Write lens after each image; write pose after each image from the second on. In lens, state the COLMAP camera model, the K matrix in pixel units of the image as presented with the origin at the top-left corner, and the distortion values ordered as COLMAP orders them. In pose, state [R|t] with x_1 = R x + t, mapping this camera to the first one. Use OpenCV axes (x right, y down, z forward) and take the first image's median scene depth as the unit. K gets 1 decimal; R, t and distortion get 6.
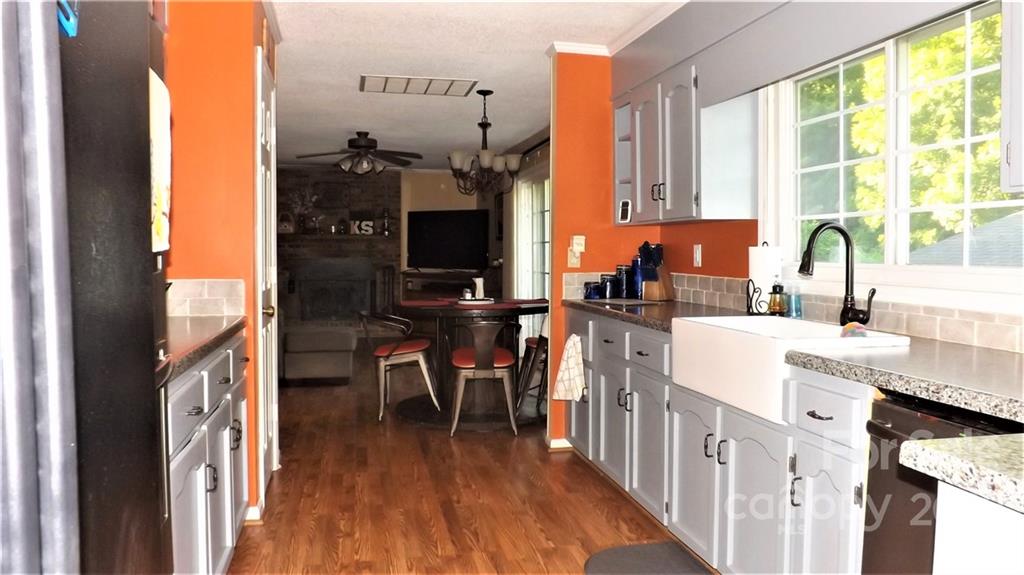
lens RADIAL K [[778.5, 0, 512.8], [0, 778.5, 287.0], [0, 0, 1]] dist [-0.003259, -0.001486]
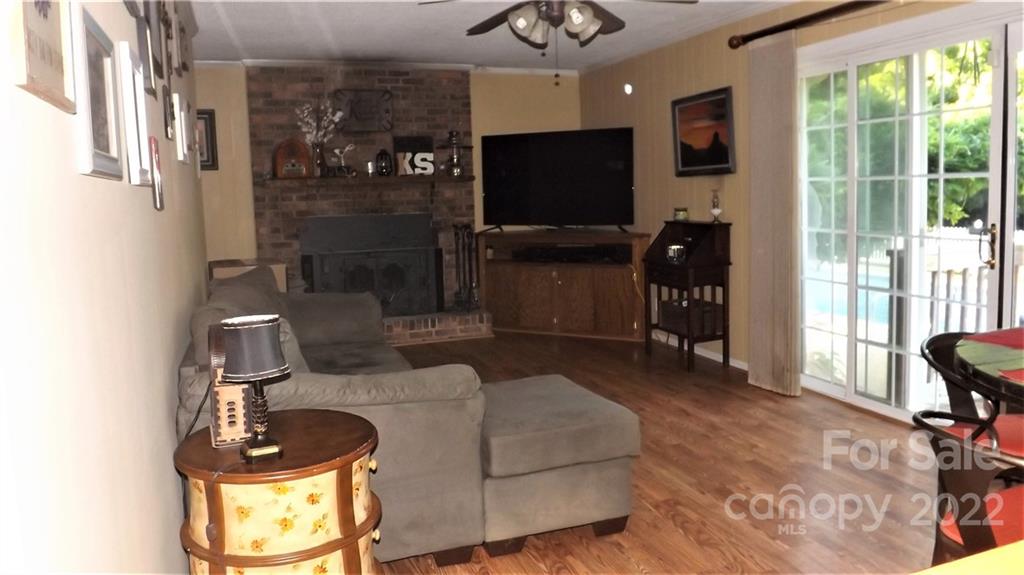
lens RADIAL K [[778.5, 0, 512.7], [0, 778.5, 285.7], [0, 0, 1]] dist [-0.003259, -0.001486]
pose [[0.992184, -0.047527, 0.115377, -0.193395], [0.038713, 0.996243, 0.077461, -0.024870], [-0.118625, -0.072389, 0.990297, 0.374683]]
